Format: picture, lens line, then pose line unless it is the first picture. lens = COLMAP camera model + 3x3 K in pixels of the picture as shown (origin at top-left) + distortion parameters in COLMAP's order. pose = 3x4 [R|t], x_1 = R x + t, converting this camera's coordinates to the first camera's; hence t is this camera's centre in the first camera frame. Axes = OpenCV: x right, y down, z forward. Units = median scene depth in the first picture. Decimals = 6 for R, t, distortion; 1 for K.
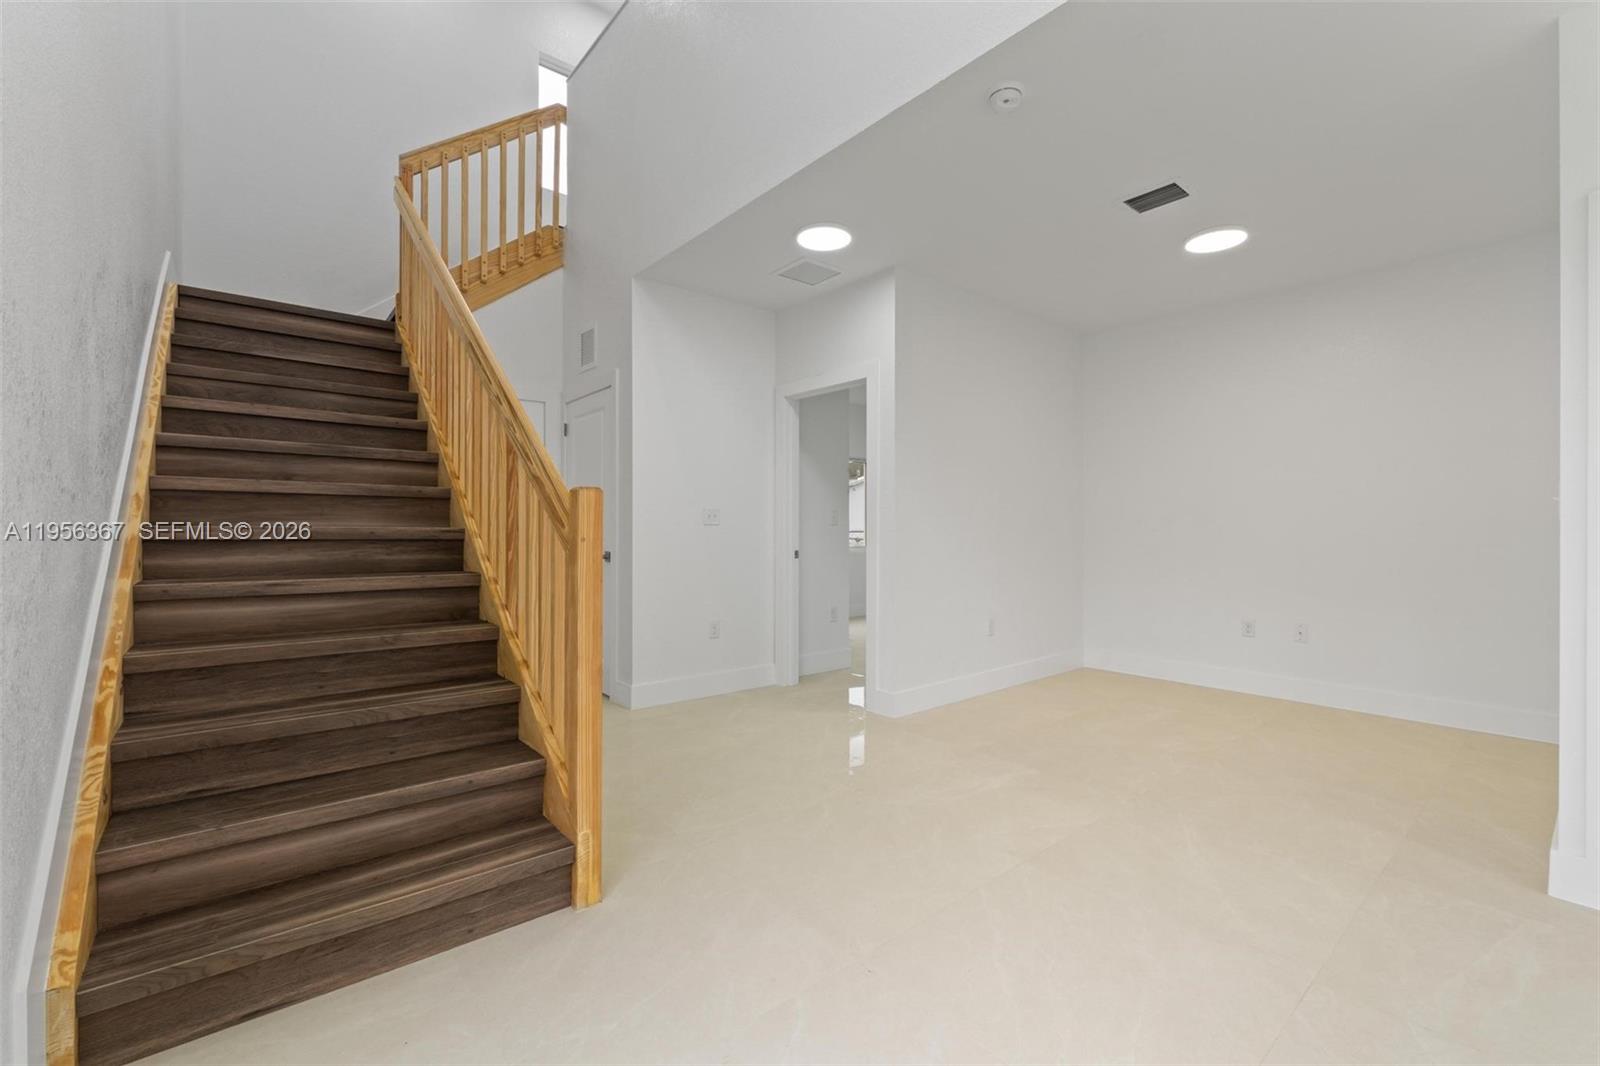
lens RADIAL K [[671.4, 0, 818.6], [0, 671.4, 523.7], [0, 0, 1]] dist [-0.005855, -0.000328]
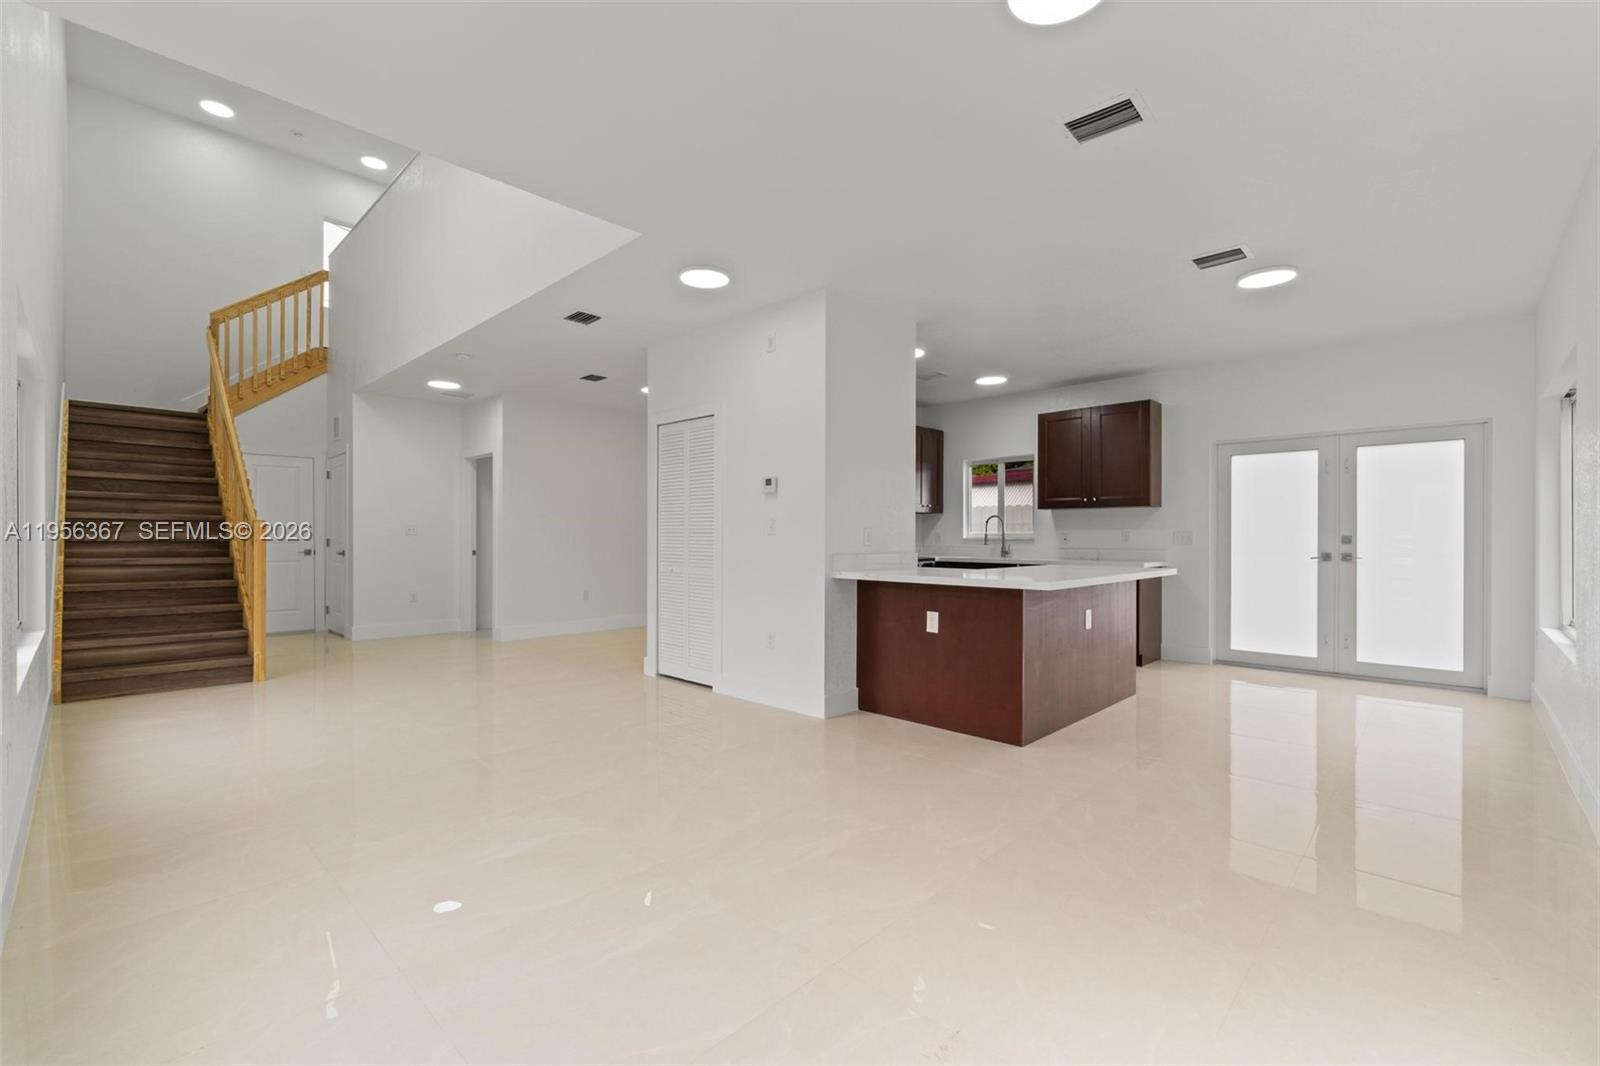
lens RADIAL K [[677.0, 0, 800.0], [0, 677.0, 533.0], [0, 0, 1]] dist [-0.001218, -0.000336]
pose [[0.995062, 0.002633, 0.099224, 0.861522], [-0.002581, 0.999996, -0.000648, -0.005485], [-0.099226, 0.000389, 0.995065, -1.057898]]
